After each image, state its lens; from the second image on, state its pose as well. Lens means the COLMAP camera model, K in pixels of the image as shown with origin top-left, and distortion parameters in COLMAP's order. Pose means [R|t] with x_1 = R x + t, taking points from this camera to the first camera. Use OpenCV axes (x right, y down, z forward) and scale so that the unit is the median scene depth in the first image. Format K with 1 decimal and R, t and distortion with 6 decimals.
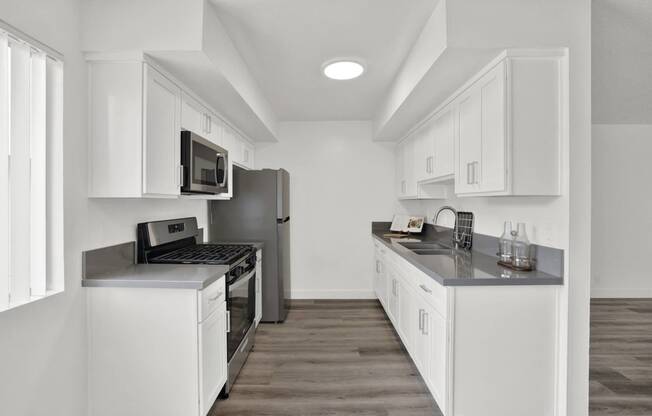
lens RADIAL K [[290.7, 0, 326.0], [0, 290.7, 208.0], [0, 0, 1]] dist [-0.000791, -0.000038]
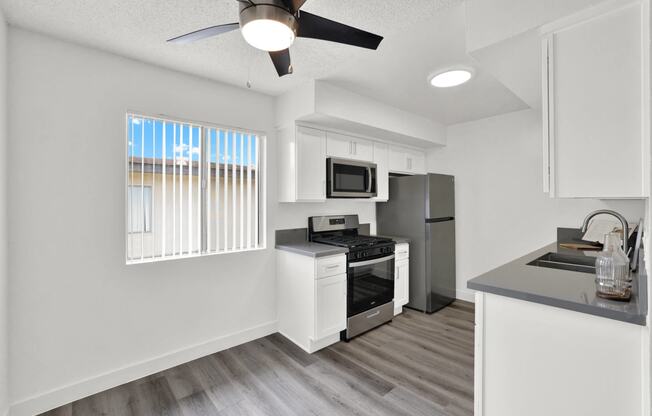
lens RADIAL K [[287.8, 0, 327.6], [0, 287.8, 205.8], [0, 0, 1]] dist [-0.000718, -0.000049]
pose [[0.678905, 0.006291, -0.734199, 0.554223], [-0.011042, 0.999938, -0.001643, -0.007918], [0.734143, 0.009222, 0.678932, -0.029336]]
